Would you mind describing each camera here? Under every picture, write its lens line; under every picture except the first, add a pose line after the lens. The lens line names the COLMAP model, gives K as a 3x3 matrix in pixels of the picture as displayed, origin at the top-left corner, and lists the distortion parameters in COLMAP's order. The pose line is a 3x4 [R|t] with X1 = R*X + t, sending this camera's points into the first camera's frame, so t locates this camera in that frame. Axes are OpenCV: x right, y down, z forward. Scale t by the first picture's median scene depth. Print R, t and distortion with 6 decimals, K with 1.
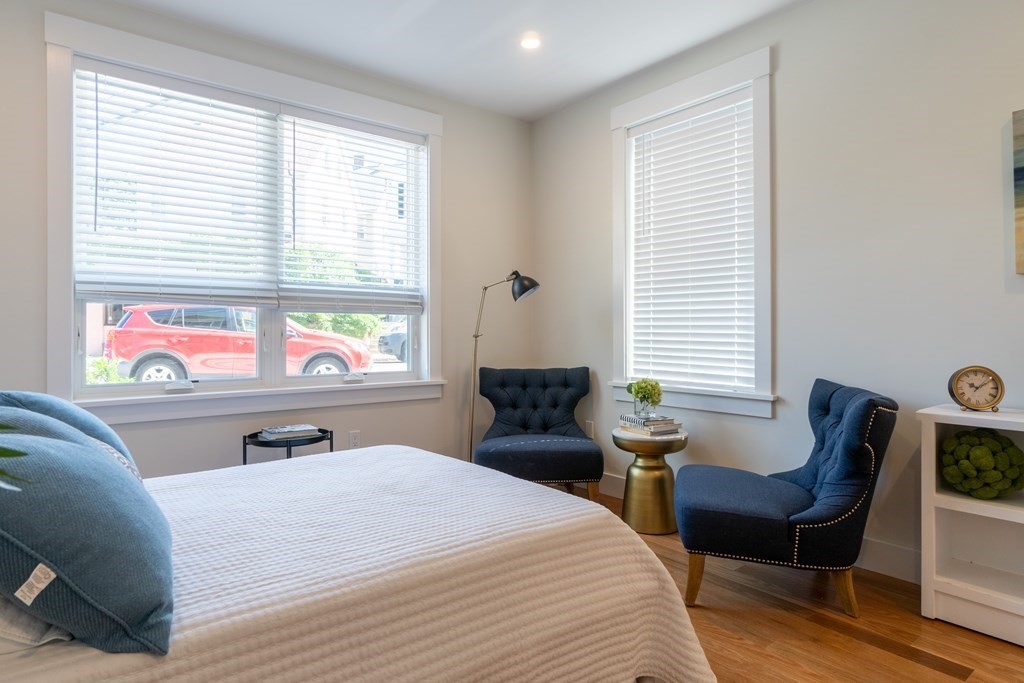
lens RADIAL K [[571.9, 0, 512.0], [0, 571.9, 341.5], [0, 0, 1]] dist [-0.019261, 0.000723]
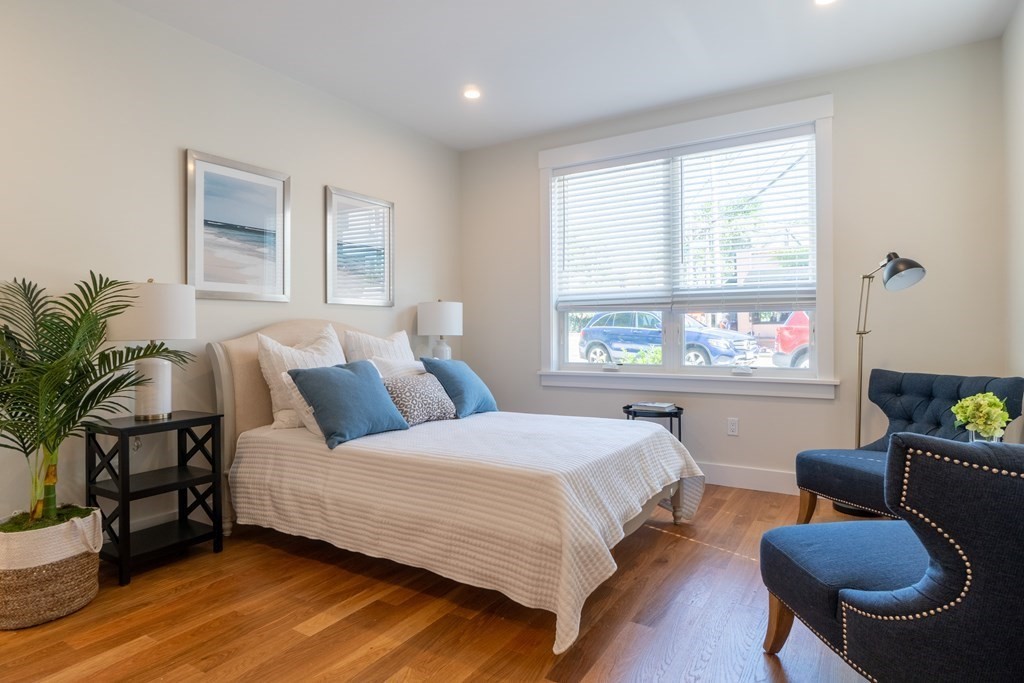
lens RADIAL K [[571.9, 0, 512.0], [0, 571.9, 341.5], [0, 0, 1]] dist [-0.019261, 0.000723]
pose [[0.335987, 0.013455, -0.941770, 0.670424], [-0.006767, 0.999907, 0.011872, -0.002892], [0.941842, 0.002384, 0.336047, 0.238949]]
